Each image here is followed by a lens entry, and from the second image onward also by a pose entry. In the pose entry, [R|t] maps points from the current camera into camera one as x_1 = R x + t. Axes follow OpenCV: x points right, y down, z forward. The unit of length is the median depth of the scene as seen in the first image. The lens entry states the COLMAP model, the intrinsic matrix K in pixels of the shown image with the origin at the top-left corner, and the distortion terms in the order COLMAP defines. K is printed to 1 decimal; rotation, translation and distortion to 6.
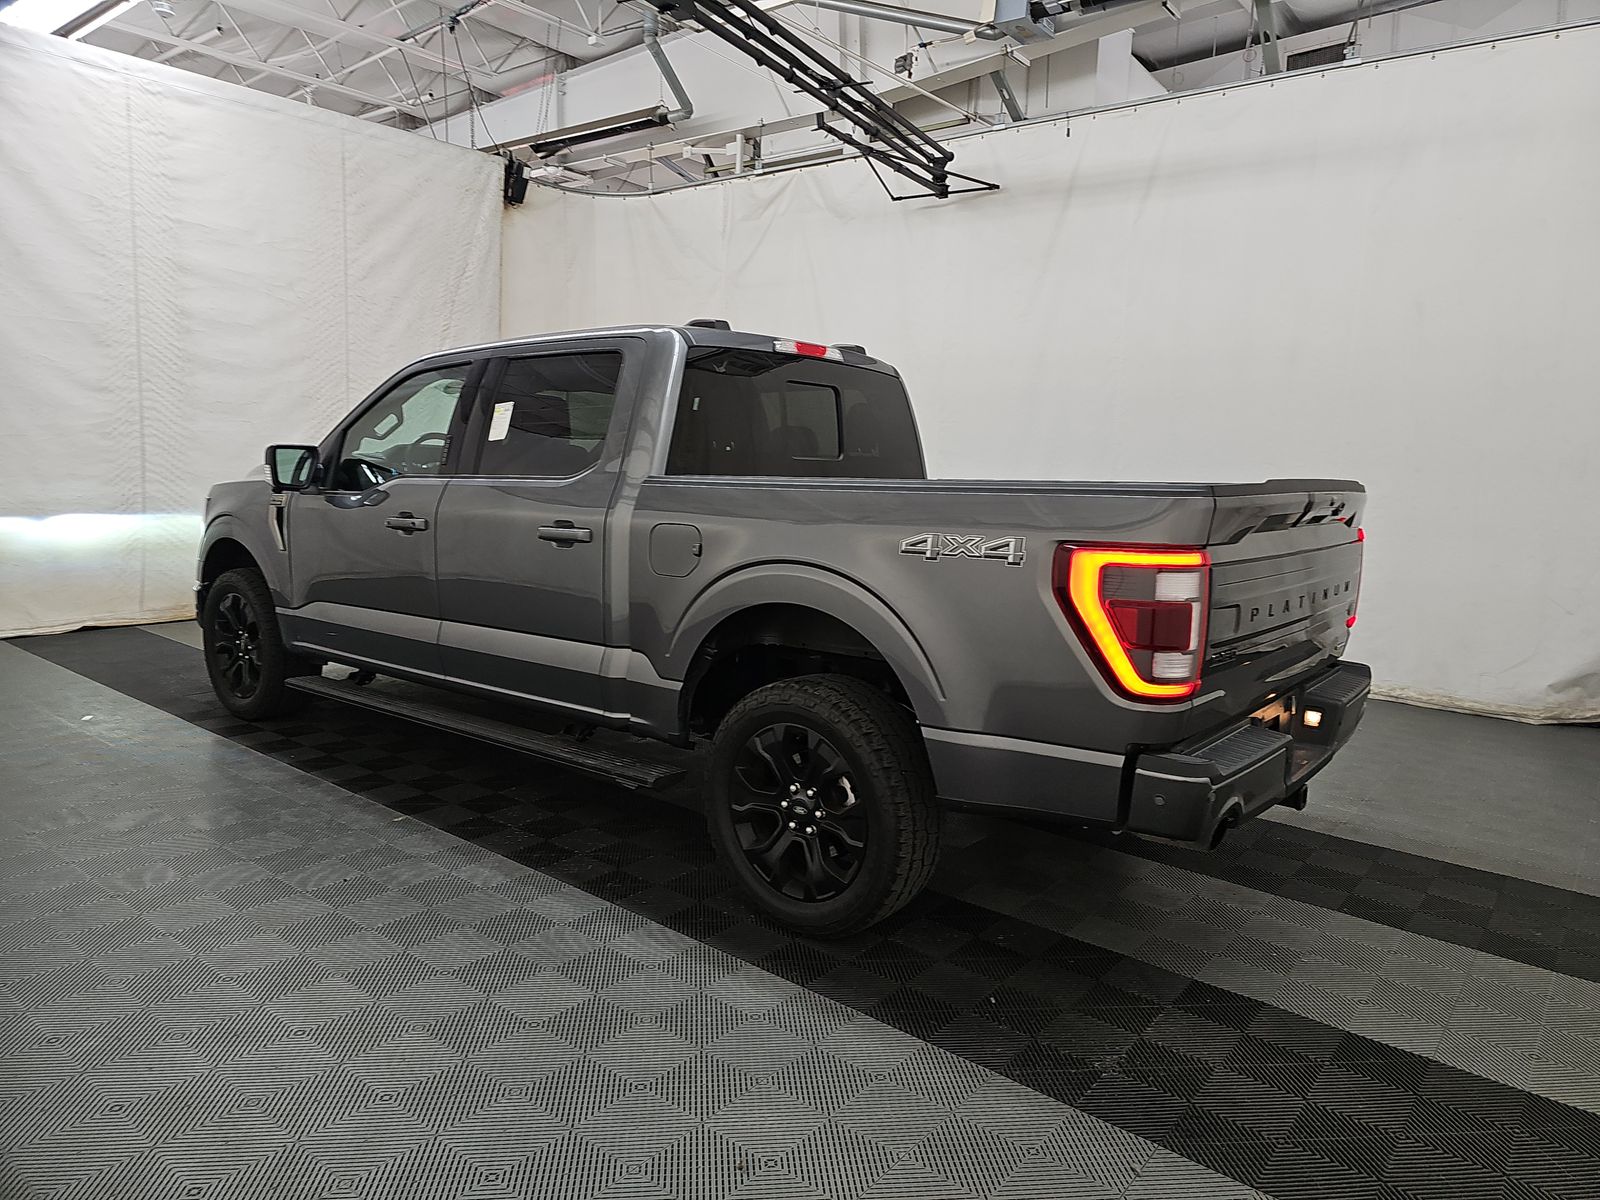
lens RADIAL K [[1075.2, 0, 814.2], [0, 1075.2, 596.7], [0, 0, 1]] dist [0.052913, -0.025026]
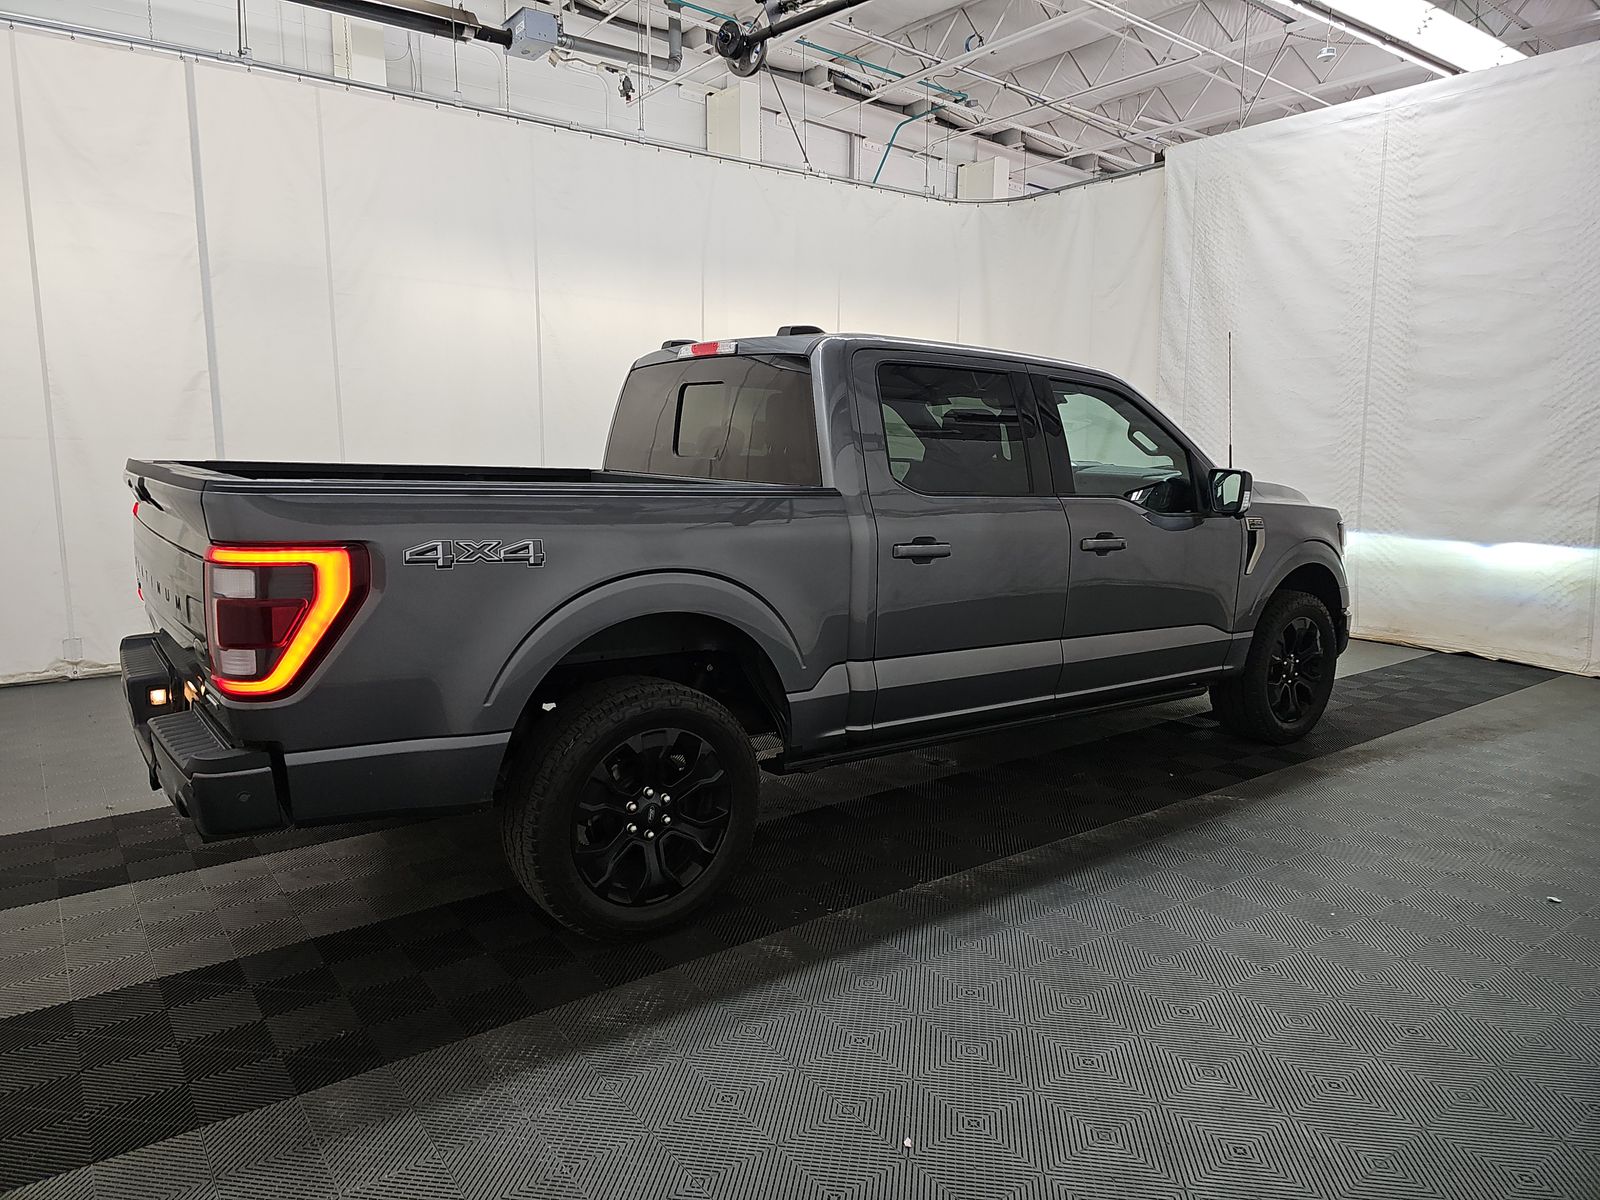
lens RADIAL K [[1075.2, 0, 799.3], [0, 1075.2, 608.1], [0, 0, 1]] dist [0.052913, -0.025026]
pose [[-0.236949, 0.115522, -0.964629, 0.534954], [-0.148654, 0.976902, 0.153506, -0.085495], [0.960082, 0.179770, -0.214303, 0.728174]]
